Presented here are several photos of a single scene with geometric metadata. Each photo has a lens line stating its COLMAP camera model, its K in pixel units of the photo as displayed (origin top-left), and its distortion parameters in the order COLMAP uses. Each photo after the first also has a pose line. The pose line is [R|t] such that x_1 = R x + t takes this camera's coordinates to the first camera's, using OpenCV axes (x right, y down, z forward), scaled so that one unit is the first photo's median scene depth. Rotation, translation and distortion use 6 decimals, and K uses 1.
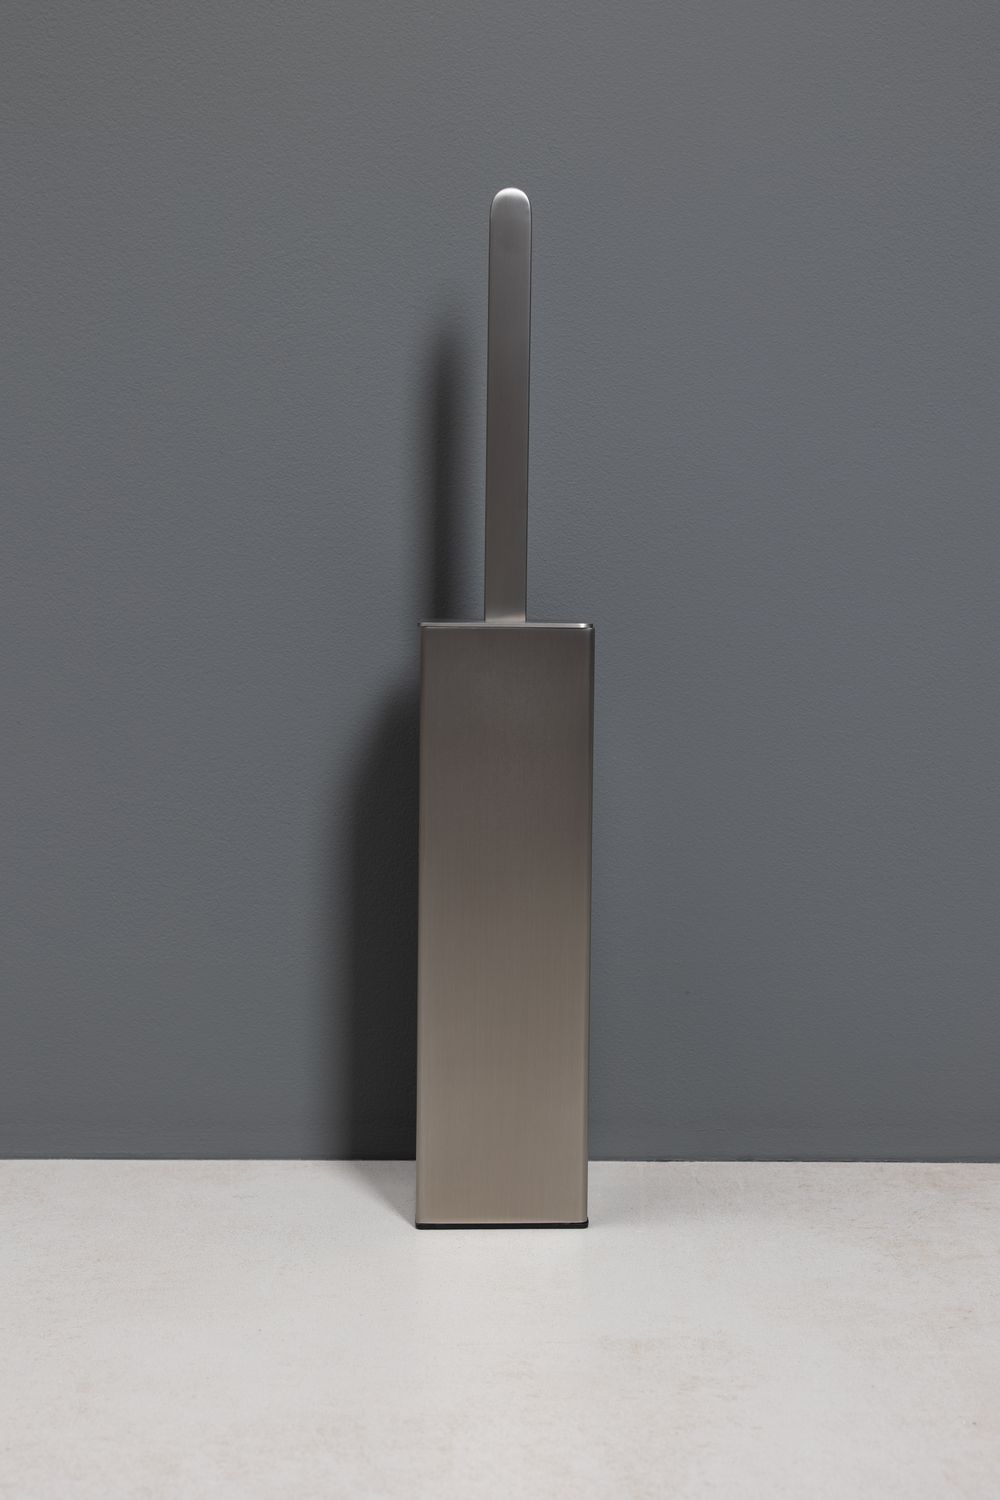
lens RADIAL K [[2544.7, 0, 461.2], [0, 2544.7, 721.1], [0, 0, 1]] dist [-0.041268, 0.000000]
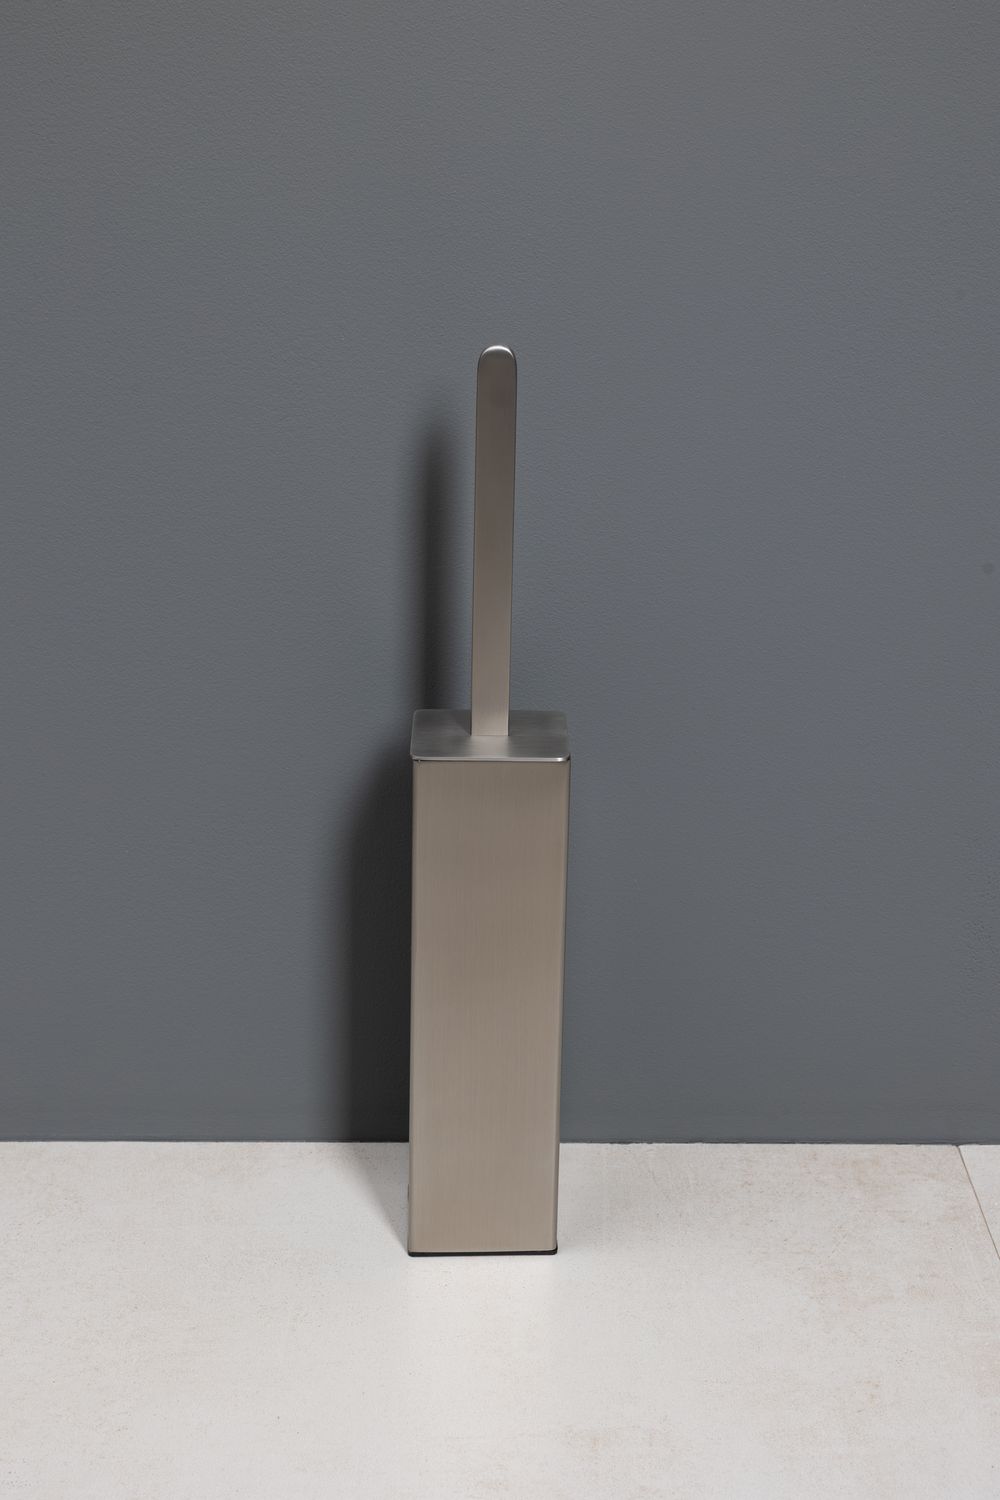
lens RADIAL K [[2544.7, 0, 525.1], [0, 2544.7, 702.9], [0, 0, 1]] dist [-0.041268, 0.000000]
pose [[0.999480, 0.002204, 0.032176, -0.002386], [-0.009676, 0.972194, 0.233978, -0.289633], [-0.030765, -0.234168, 0.971709, -0.060499]]
